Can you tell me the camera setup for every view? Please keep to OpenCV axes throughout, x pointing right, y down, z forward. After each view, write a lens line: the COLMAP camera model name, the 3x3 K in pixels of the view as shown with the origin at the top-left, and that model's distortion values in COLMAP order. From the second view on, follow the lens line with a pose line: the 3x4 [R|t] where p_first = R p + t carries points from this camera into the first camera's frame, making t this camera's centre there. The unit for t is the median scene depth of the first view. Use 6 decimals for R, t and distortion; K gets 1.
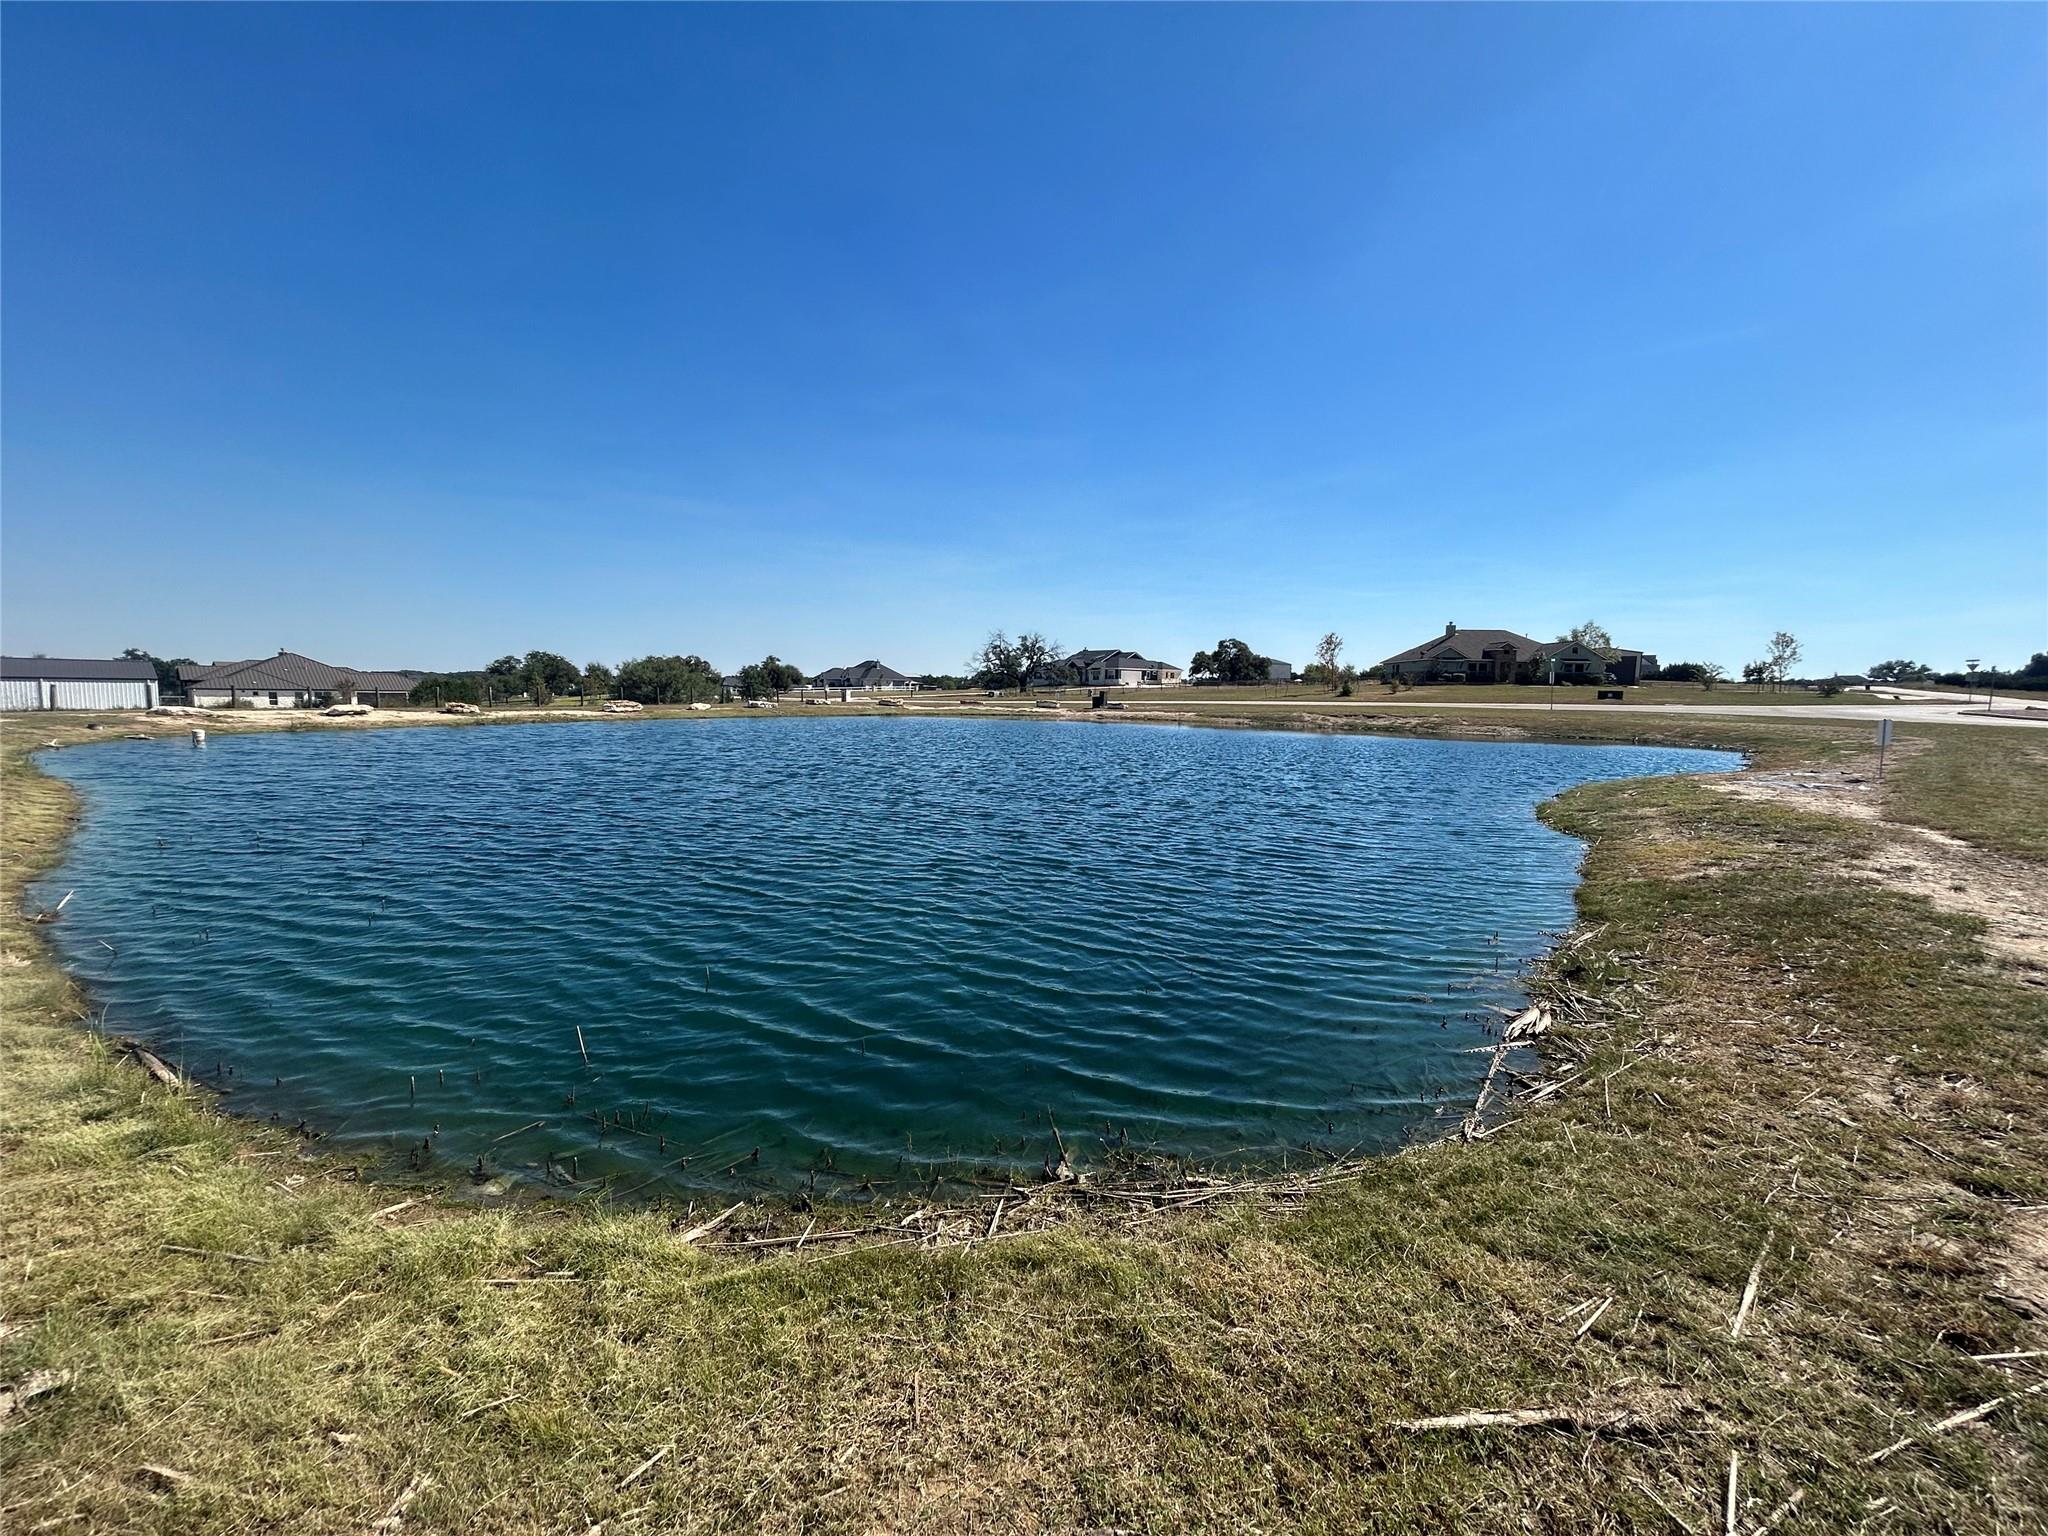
lens RADIAL K [[820.0, 0, 1022.0], [0, 820.0, 771.2], [0, 0, 1]] dist [0.003379, -0.002524]
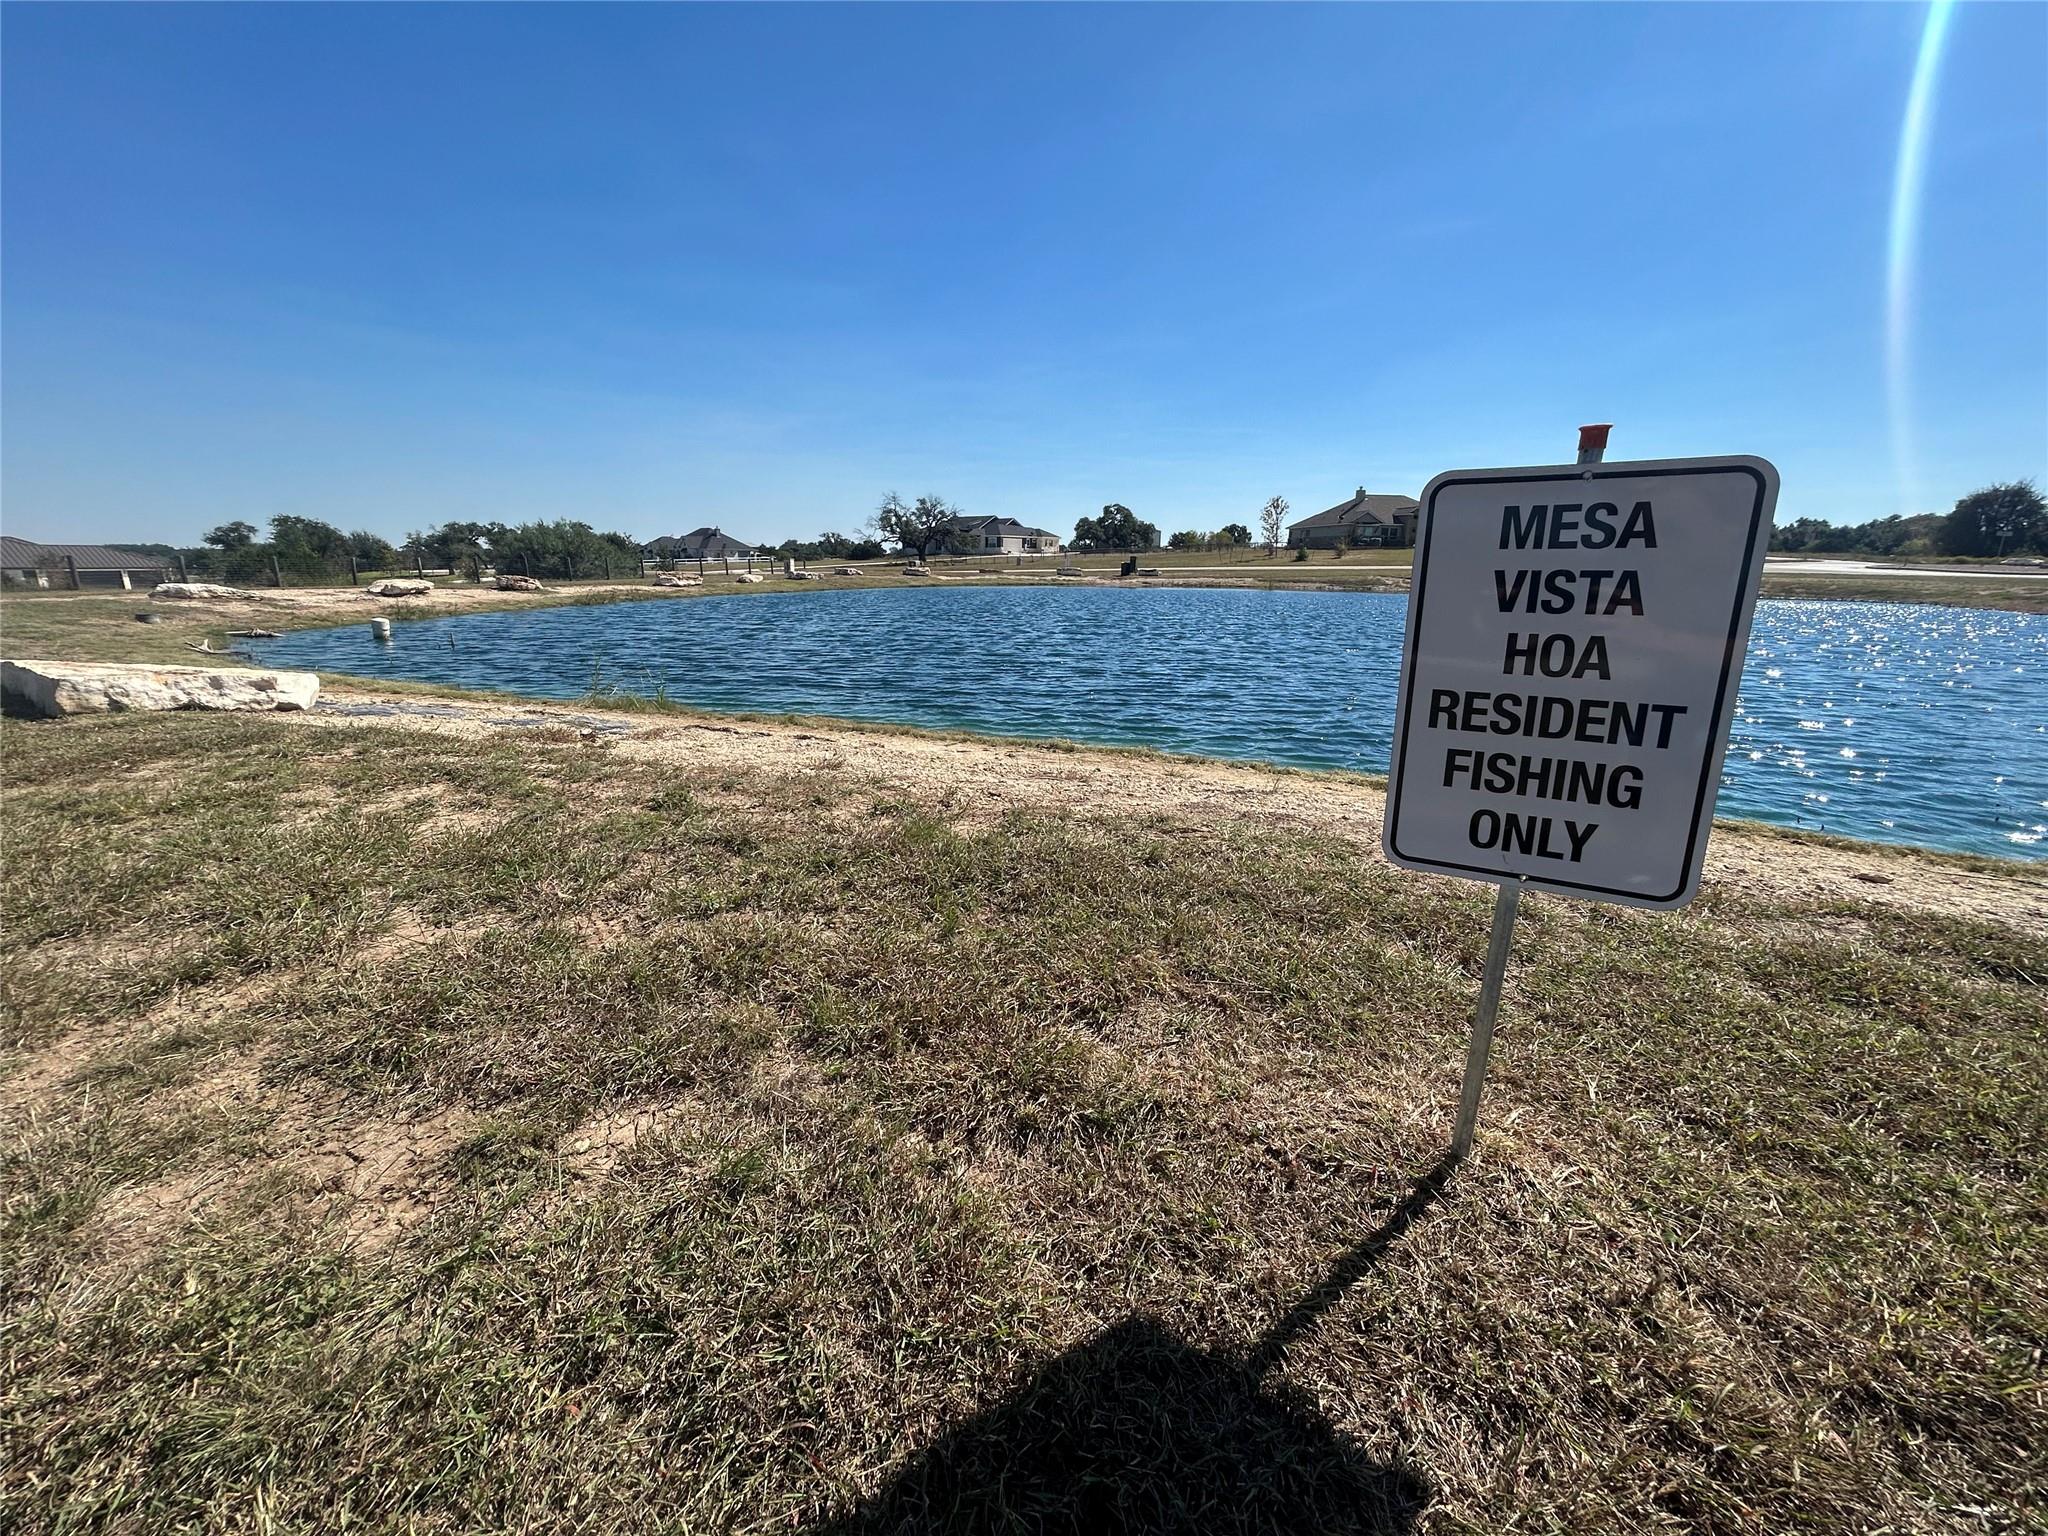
lens RADIAL K [[820.0, 0, 1022.0], [0, 820.0, 771.2], [0, 0, 1]] dist [0.003379, -0.002524]
pose [[0.972350, -0.067762, 0.223479, -0.952296], [0.033165, 0.987346, 0.155077, -0.023448], [-0.231160, -0.143377, 0.962293, 0.396110]]
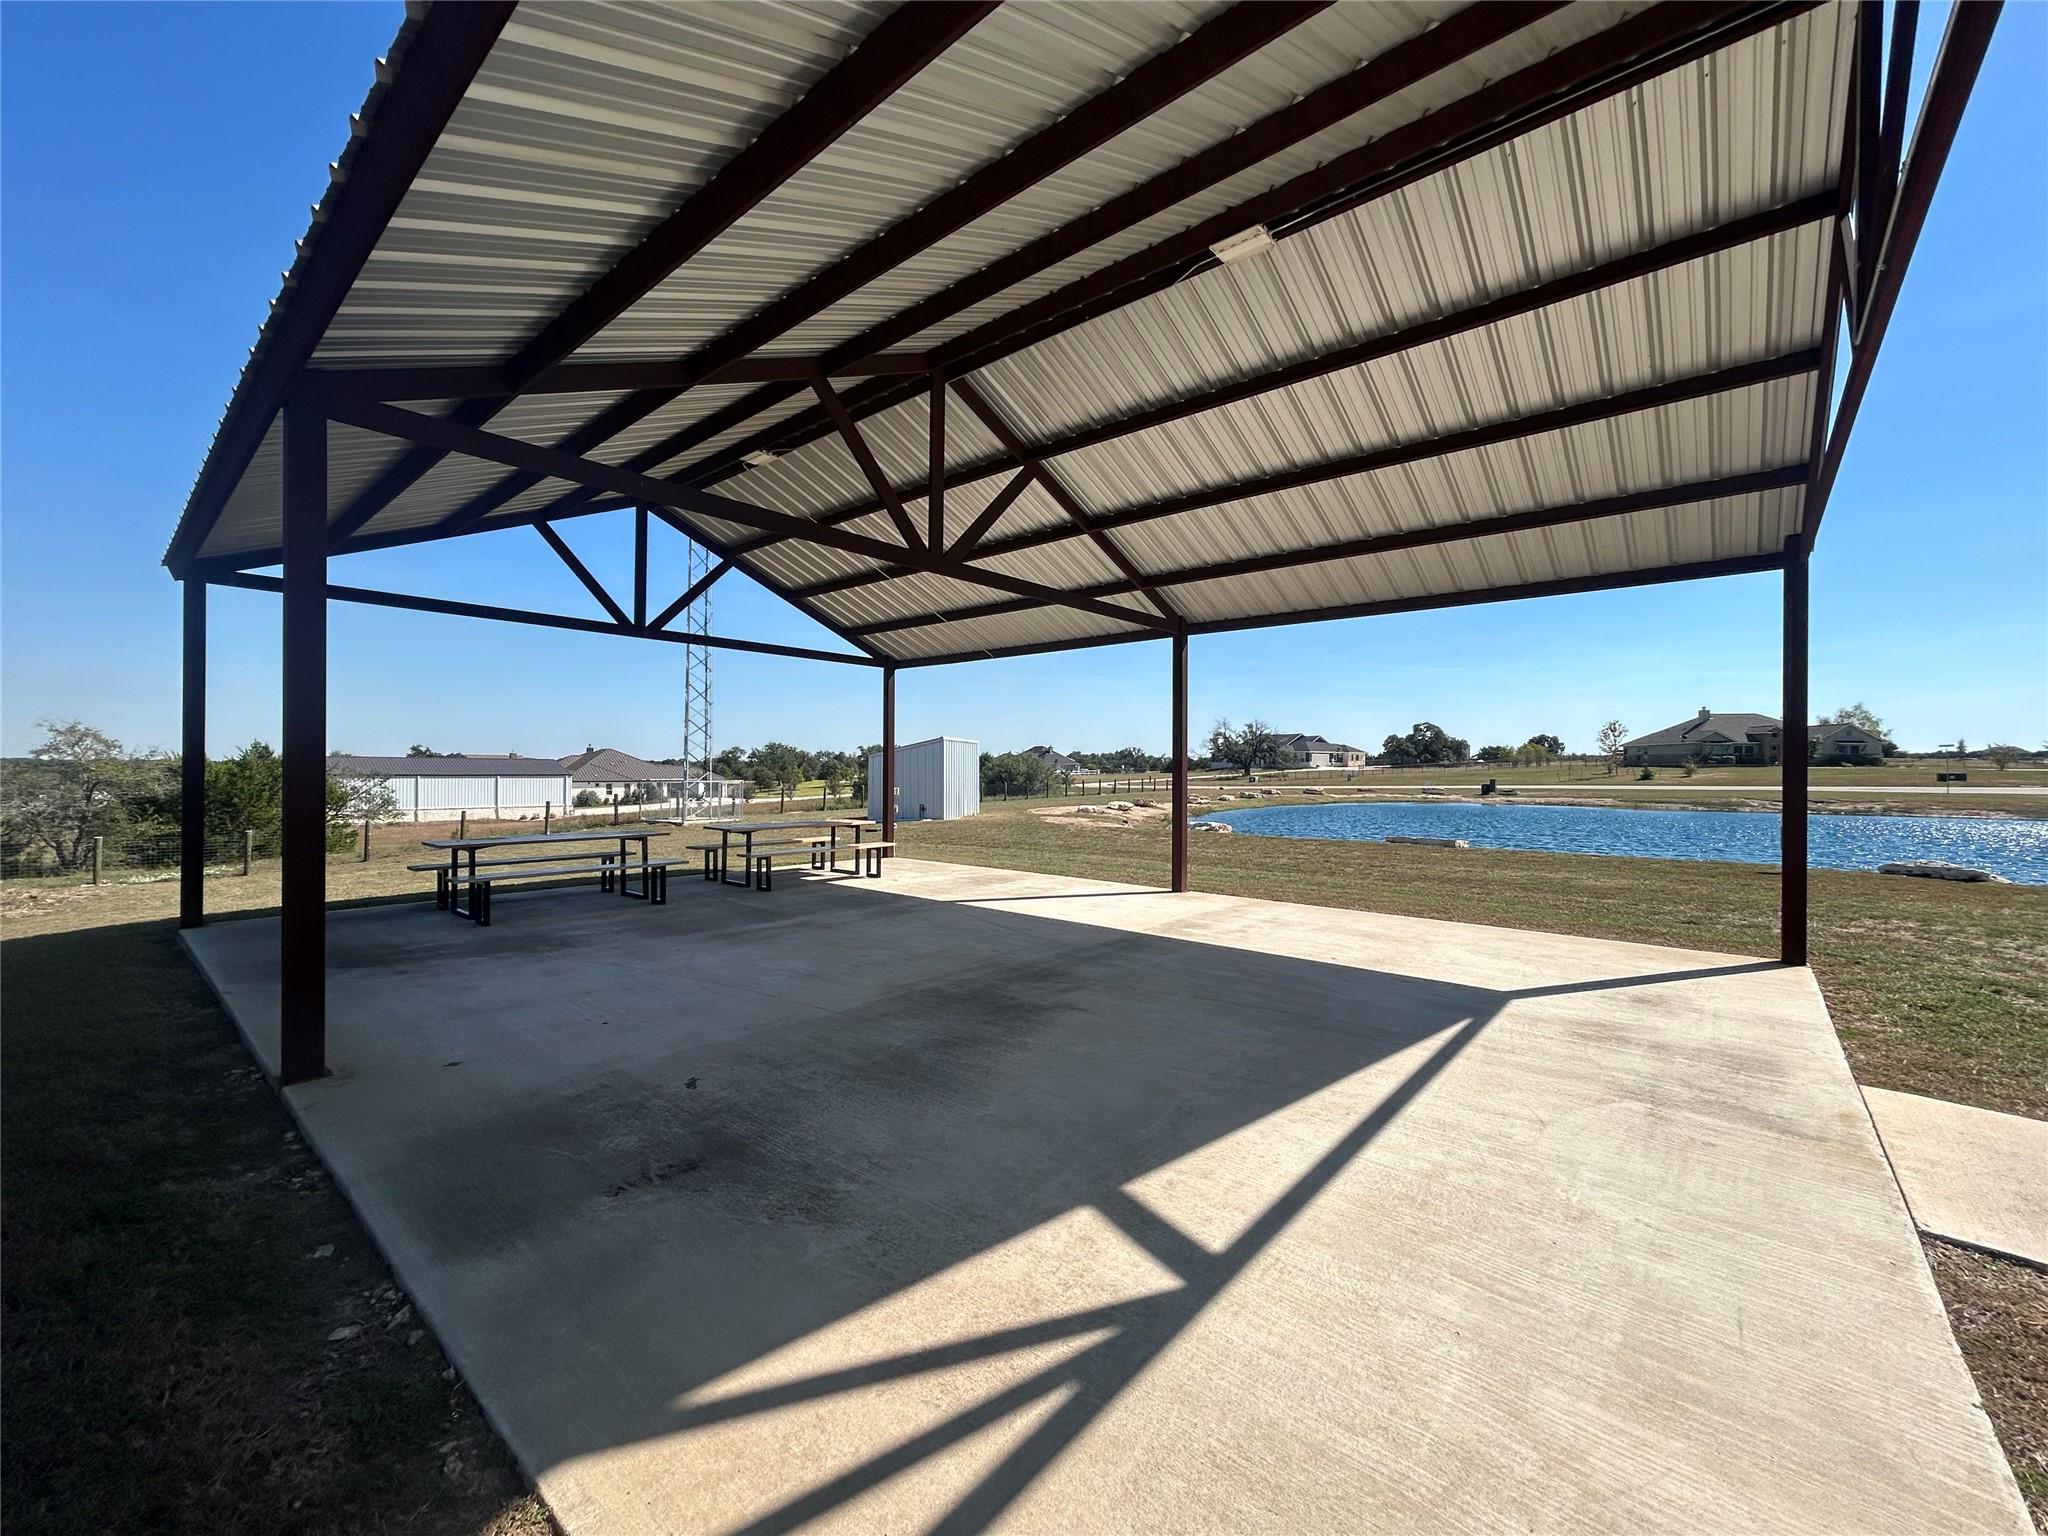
lens RADIAL K [[819.4, 0, 1019.2], [0, 819.4, 772.3], [0, 0, 1]] dist [-0.011024, 0.000023]
pose [[0.996618, -0.010285, -0.081522, -1.751946], [0.002412, 0.995371, -0.096082, -0.007253], [0.082133, 0.095560, 0.992029, -0.609801]]
